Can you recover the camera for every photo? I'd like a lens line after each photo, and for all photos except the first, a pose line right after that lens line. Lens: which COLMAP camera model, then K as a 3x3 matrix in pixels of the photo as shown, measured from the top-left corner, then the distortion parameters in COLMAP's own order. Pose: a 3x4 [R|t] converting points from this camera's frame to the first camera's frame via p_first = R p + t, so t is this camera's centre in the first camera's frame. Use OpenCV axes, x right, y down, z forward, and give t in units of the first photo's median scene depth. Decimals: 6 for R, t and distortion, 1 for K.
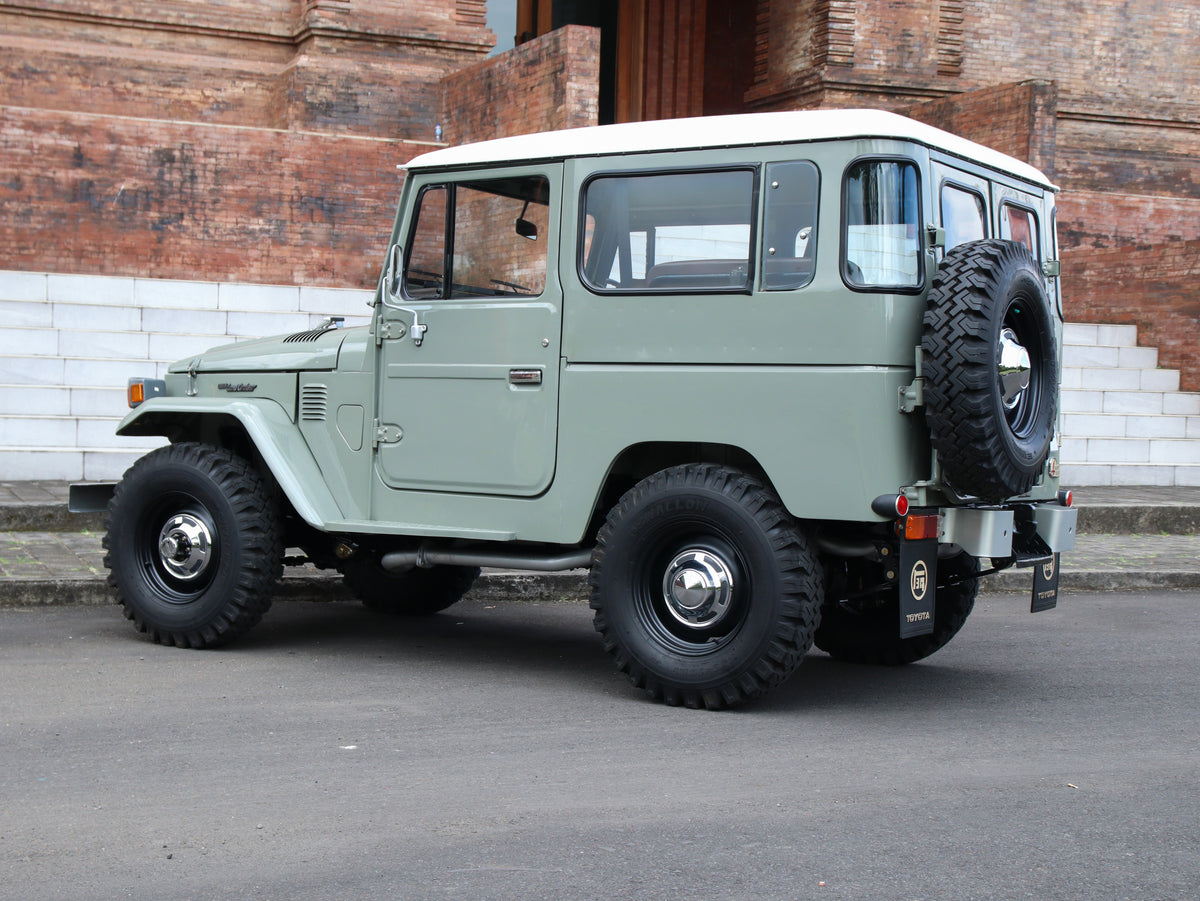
lens RADIAL K [[1915.8, 0, 585.2], [0, 1915.8, 458.0], [0, 0, 1]] dist [0.058619, 0.214549]
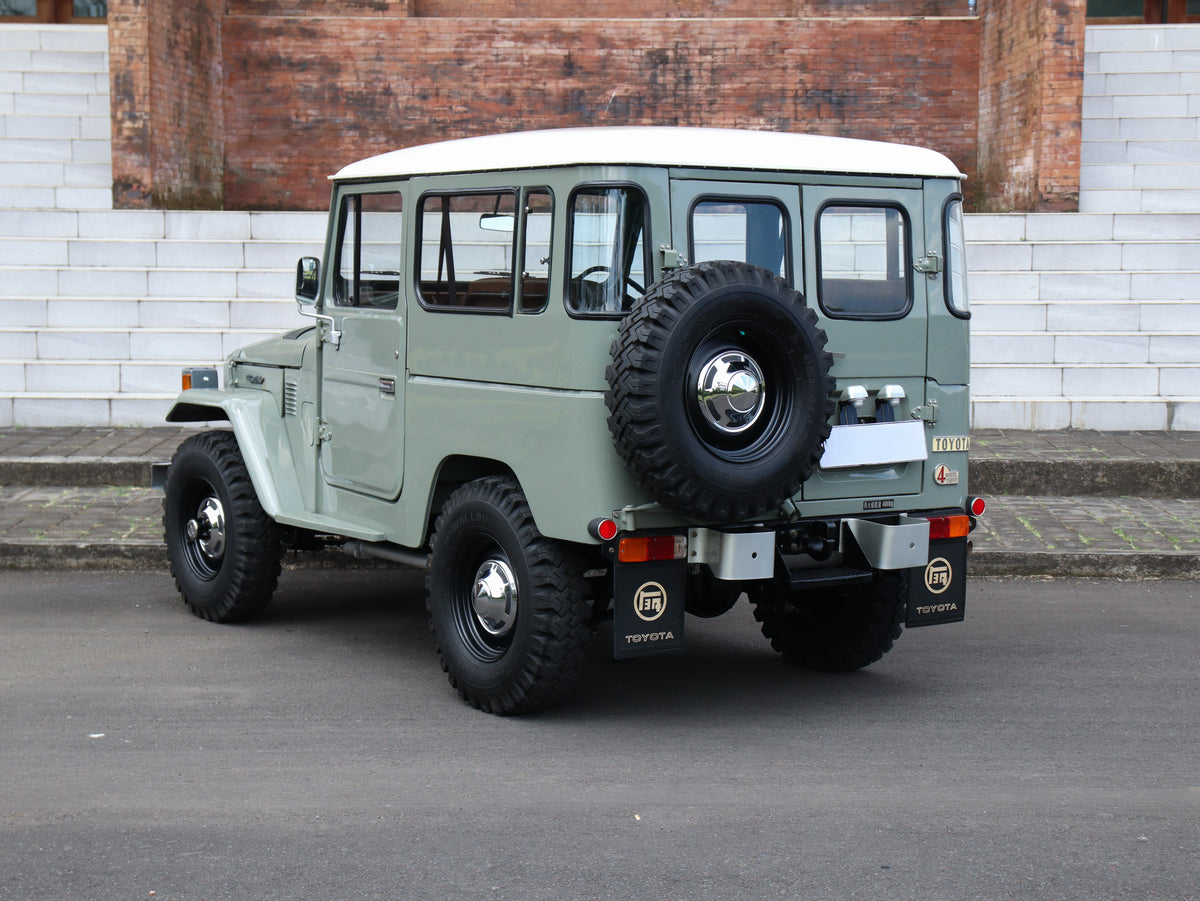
lens RADIAL K [[2254.2, 0, 596.1], [0, 2254.2, 453.5], [0, 0, 1]] dist [0.143499, 0.126868]
pose [[0.914618, 0.014213, -0.404068, 0.198322], [0.009083, 0.998408, 0.055677, -0.025377], [0.404216, -0.054593, 0.913033, -0.028336]]
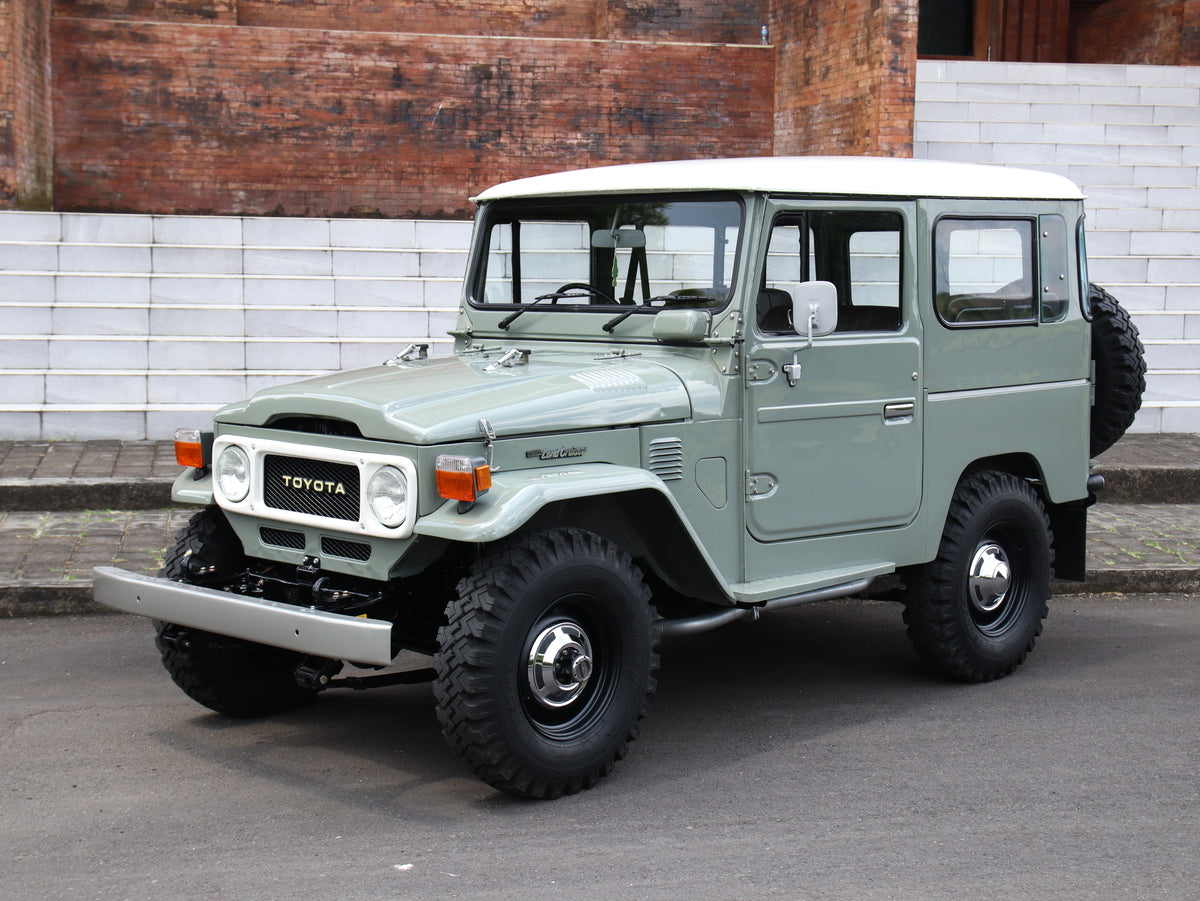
lens RADIAL K [[1913.5, 0, 601.3], [0, 1913.5, 447.9], [0, 0, 1]] dist [0.060554, 0.220881]
pose [[0.978336, 0.009178, -0.206818, 0.045942], [0.005595, 0.997480, 0.070733, -0.033401], [0.206946, -0.070358, 0.975819, 0.037849]]
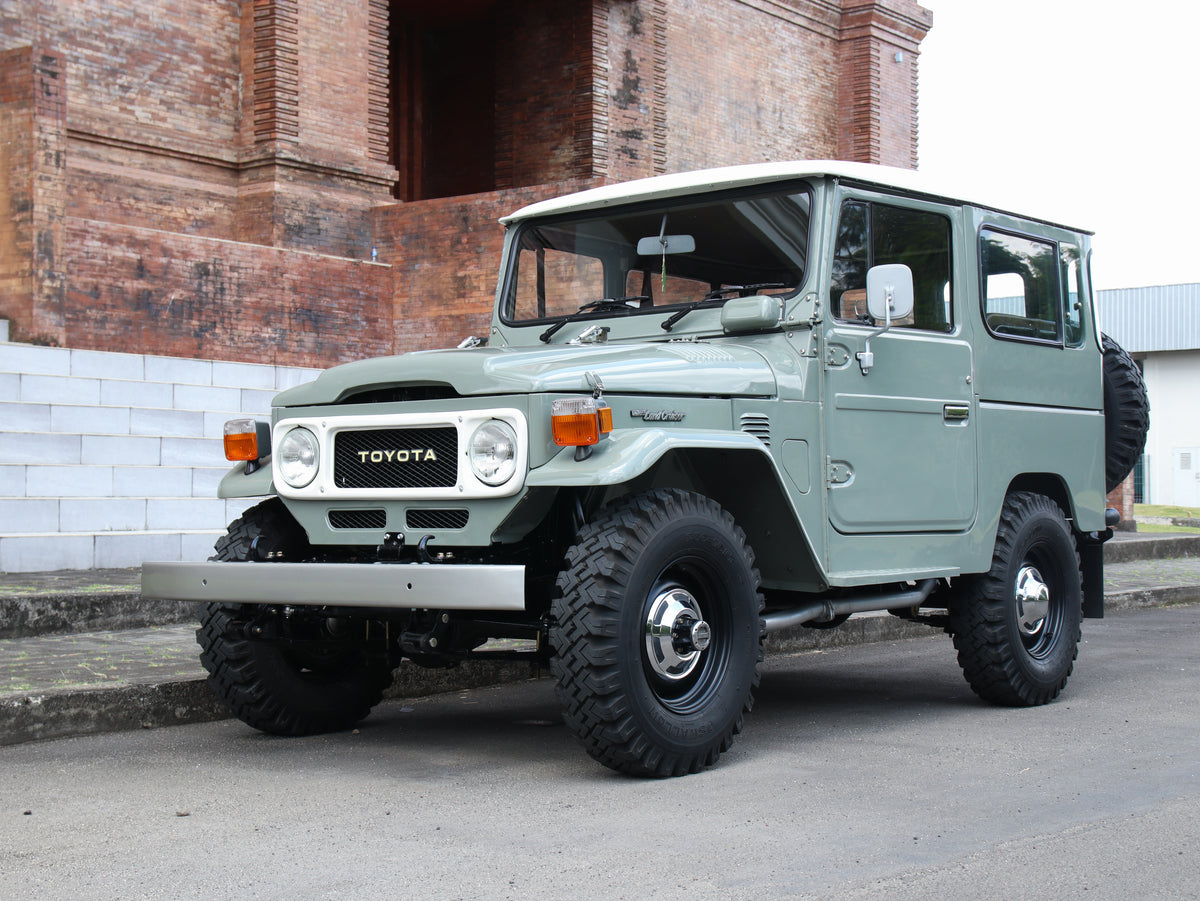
lens RADIAL K [[1810.8, 0, 583.7], [0, 1810.8, 461.9], [0, 0, 1]] dist [0.036932, 0.172200]
pose [[0.869628, -0.018861, 0.493347, -0.527532], [0.042810, 0.998387, -0.037291, -0.000990], [-0.491848, 0.053549, 0.869033, 0.010003]]
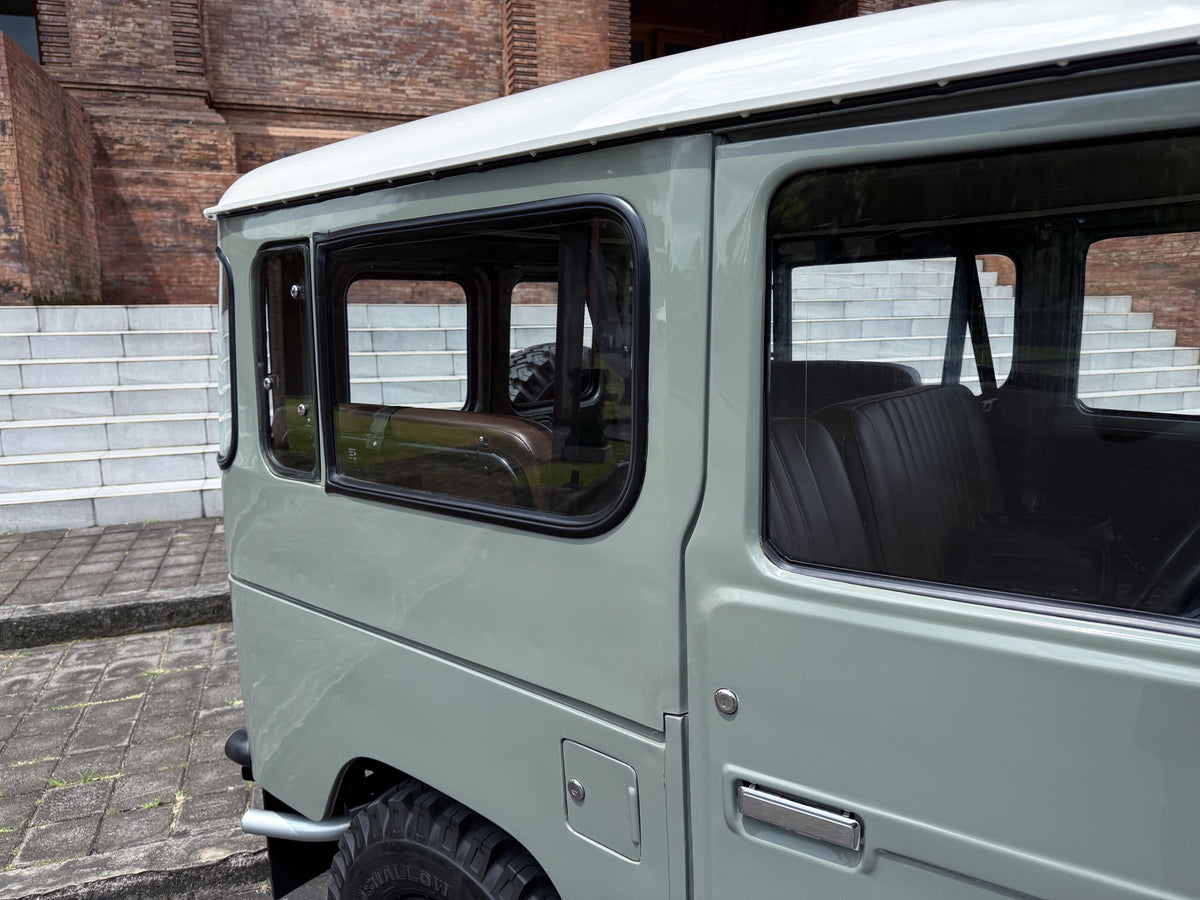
lens RADIAL K [[852.9, 0, 610.7], [0, 852.9, 453.1], [0, 0, 1]] dist [0.006003, -0.011798]
pose [[0.997588, -0.035807, -0.059462, -0.040147], [0.042721, 0.991925, 0.119411, -0.042406], [0.054706, -0.121664, 0.991063, 0.344294]]
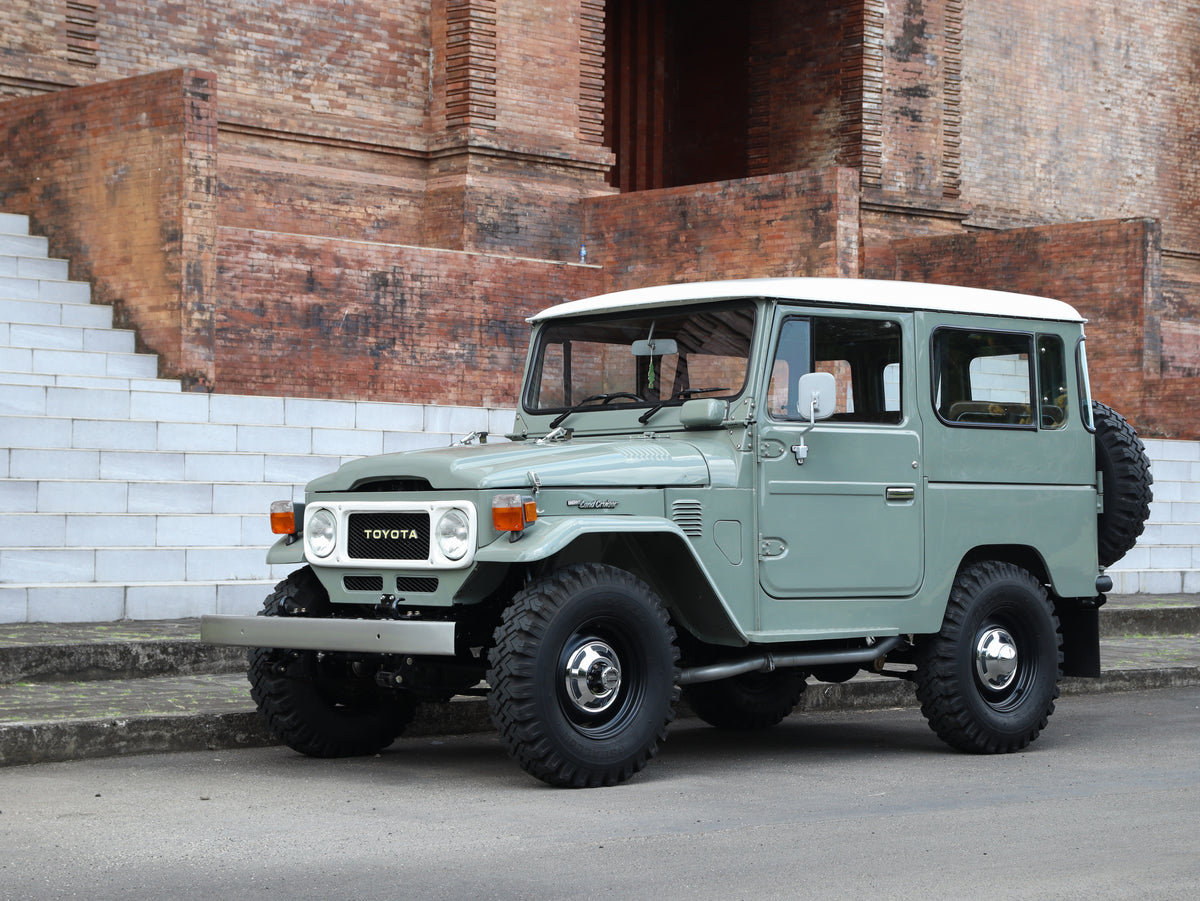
lens RADIAL K [[2509.8, 0, 601.0], [0, 2509.8, 453.7], [0, 0, 1]] dist [0.152251, 0.330494]
pose [[0.935290, -0.012031, 0.353678, -0.550446], [0.031568, 0.998274, -0.049522, -0.003585], [-0.352472, 0.057482, 0.934055, -0.207991]]
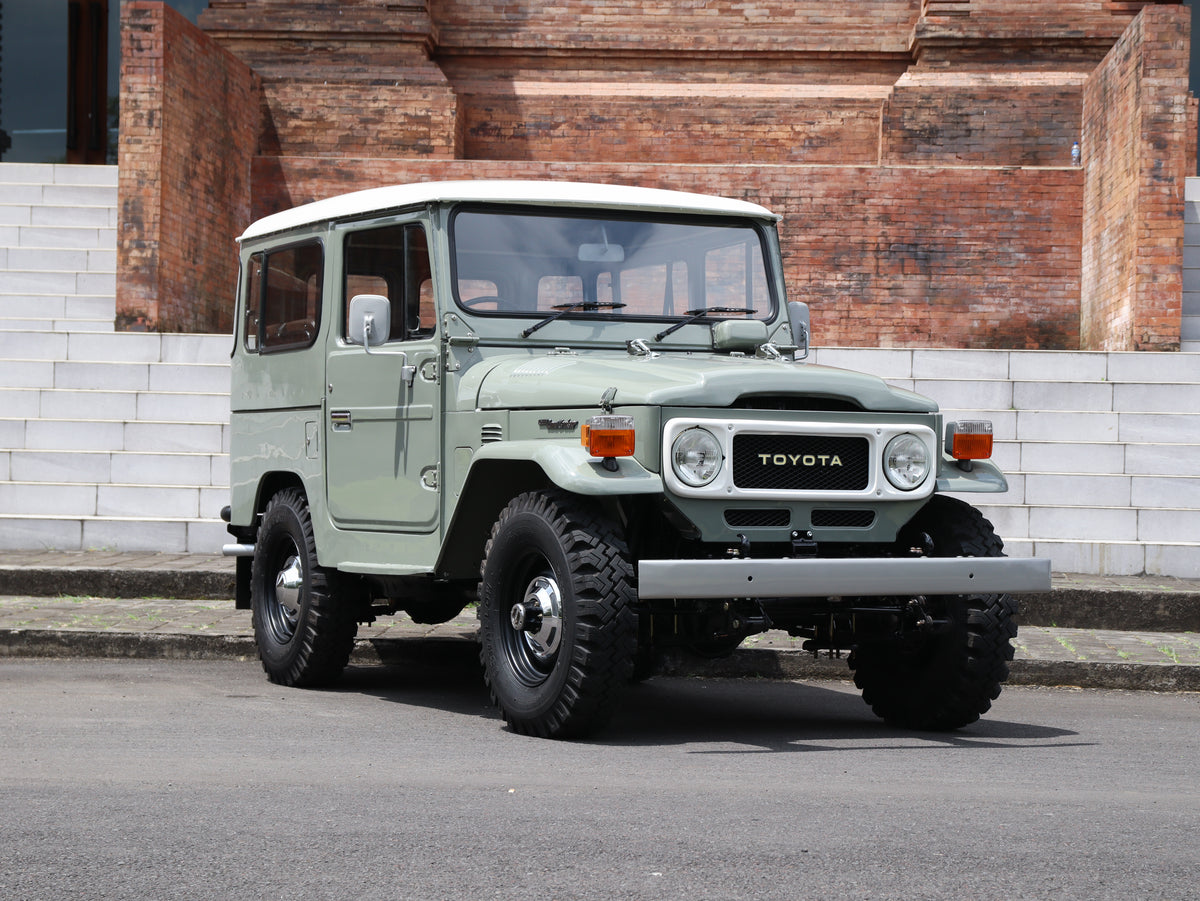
lens RADIAL K [[2578.5, 0, 599.3], [0, 2578.5, 455.3], [0, 0, 1]] dist [0.182007, 0.351471]
pose [[0.892690, -0.014980, -0.450423, 0.240729], [-0.013324, 0.998133, -0.059600, 0.021976], [0.450475, 0.059206, 0.890824, -0.037008]]
